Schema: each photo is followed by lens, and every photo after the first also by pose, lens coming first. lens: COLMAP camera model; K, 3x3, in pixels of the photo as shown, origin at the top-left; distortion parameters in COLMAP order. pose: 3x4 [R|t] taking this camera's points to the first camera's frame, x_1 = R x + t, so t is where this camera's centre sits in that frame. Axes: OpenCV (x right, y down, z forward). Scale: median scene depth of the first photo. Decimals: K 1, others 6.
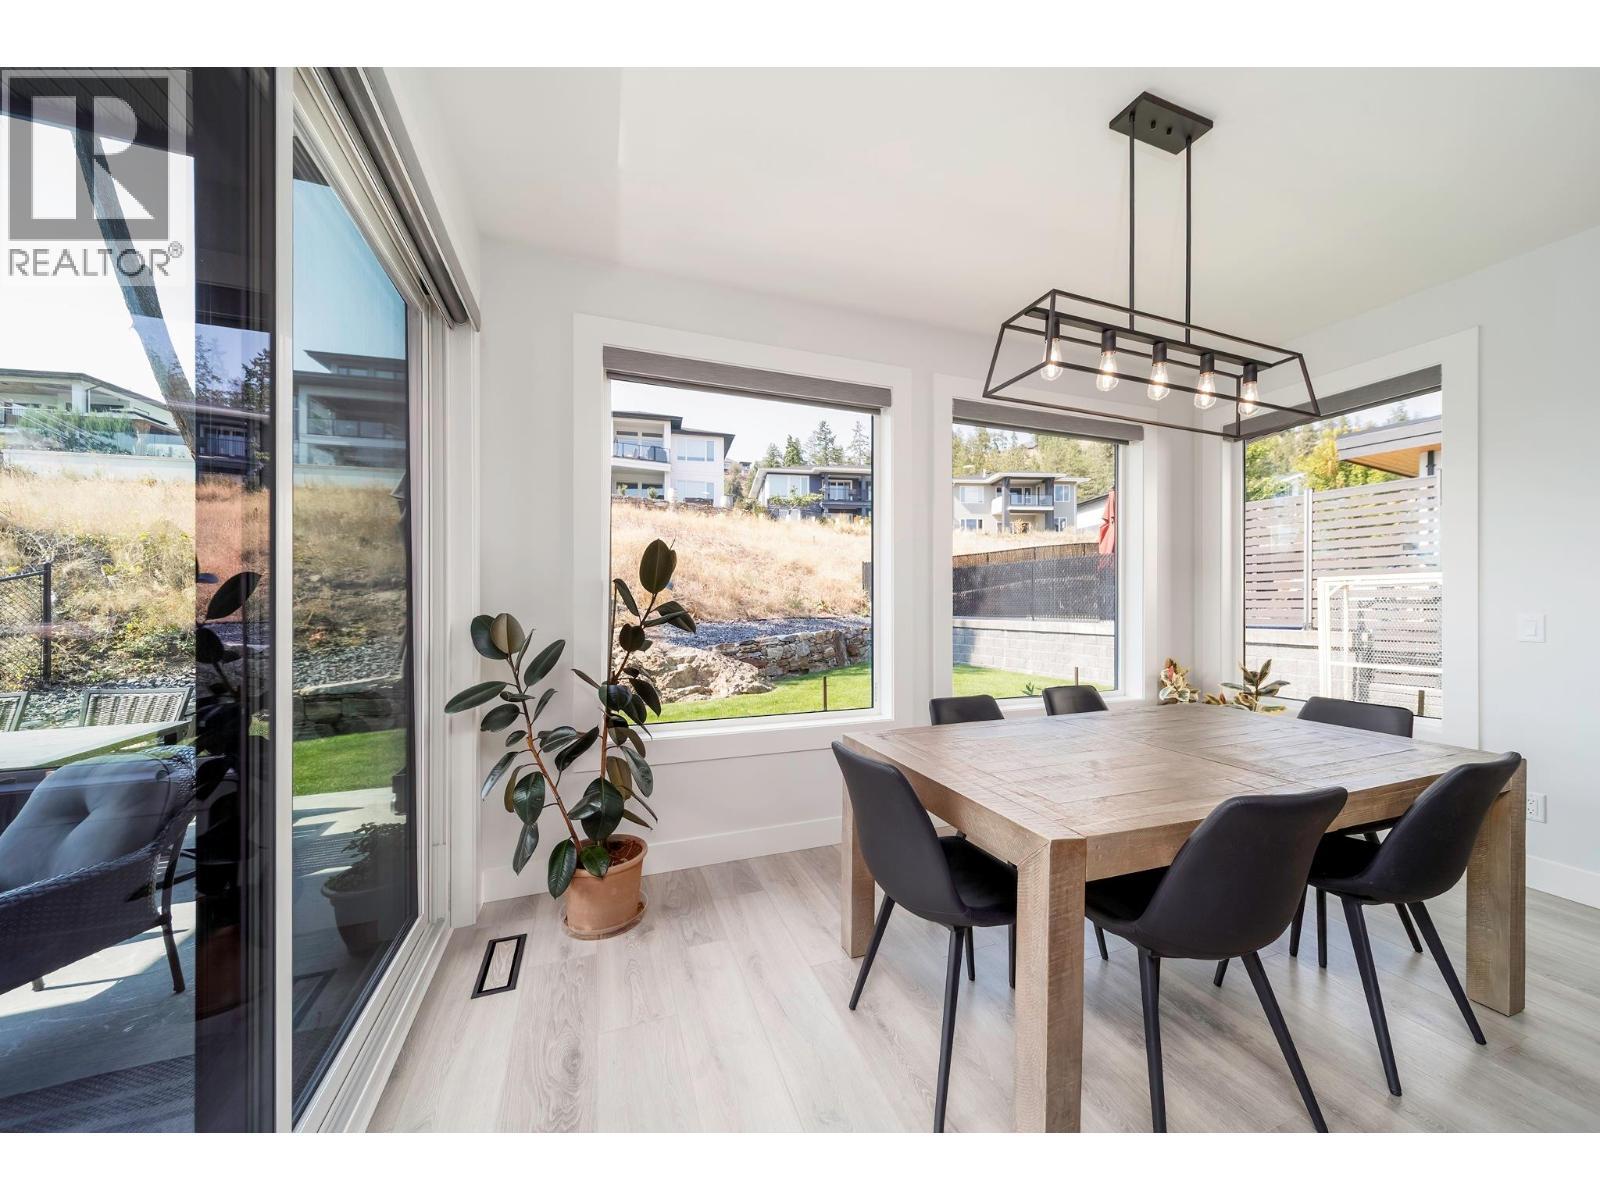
lens RADIAL K [[559.6, 0, 795.7], [0, 559.6, 598.9], [0, 0, 1]] dist [0.002641, 0.000025]
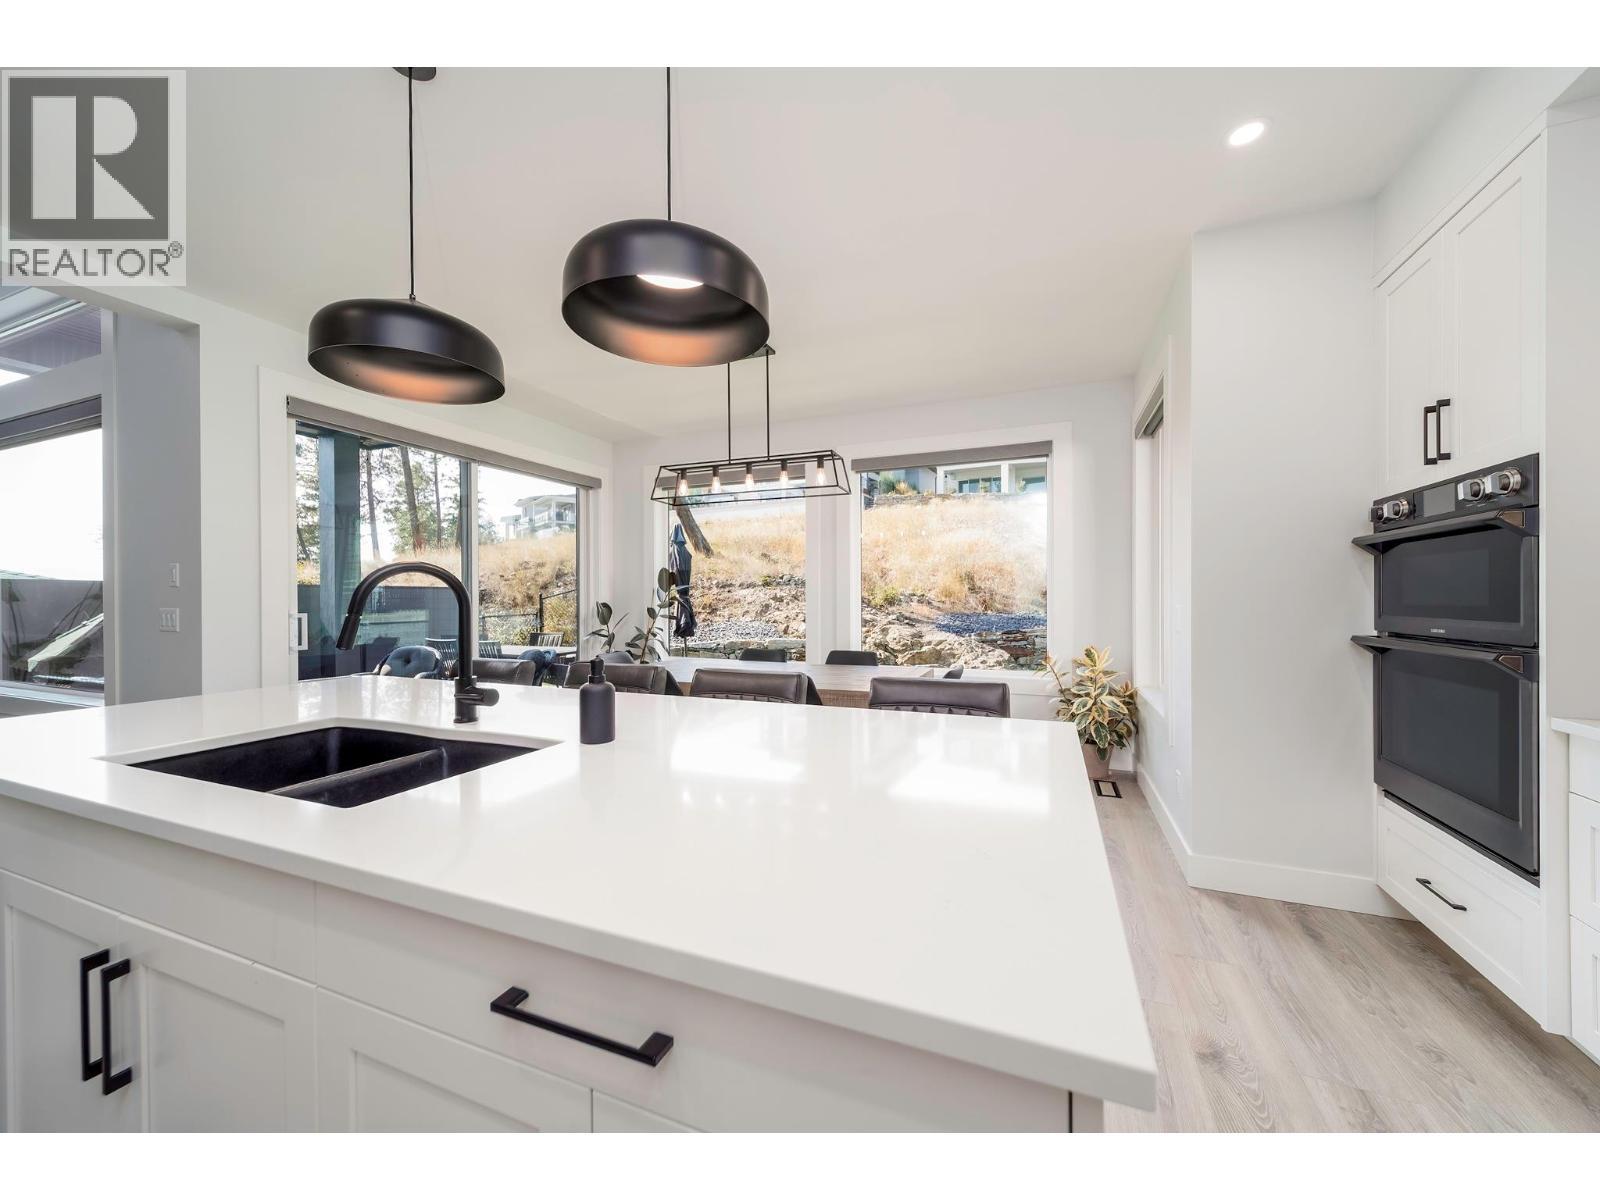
lens RADIAL K [[545.2, 0, 803.4], [0, 545.2, 598.0], [0, 0, 1]] dist [-0.000106, 0.000002]
pose [[0.706691, -0.000296, -0.707523, 0.448646], [0.012225, 0.999856, 0.011793, -0.006660], [0.707417, -0.016983, 0.706592, -0.036871]]
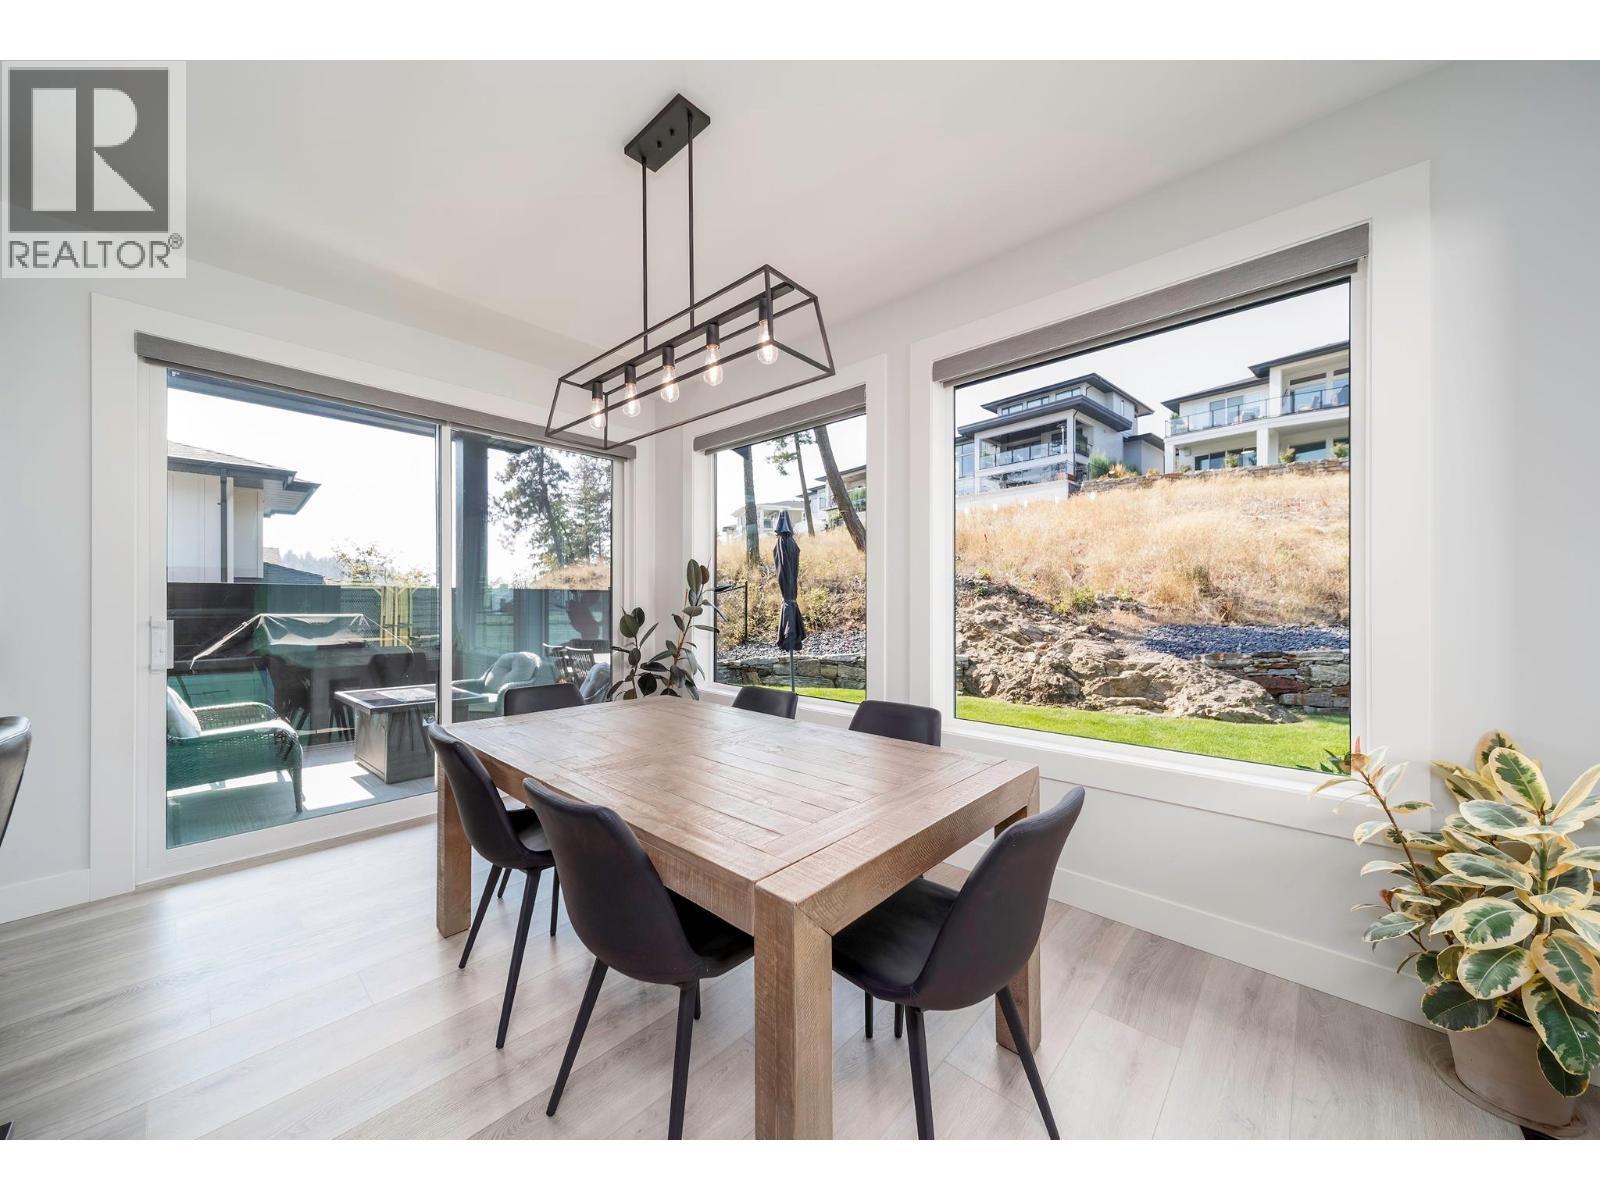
lens RADIAL K [[574.5, 0, 833.6], [0, 574.5, 600.4], [0, 0, 1]] dist [0.002513, 0.000087]
pose [[0.475848, -0.000914, -0.879527, 0.363637], [0.011109, 0.999926, 0.004971, -0.003258], [0.879458, -0.012136, 0.475822, 0.167635]]
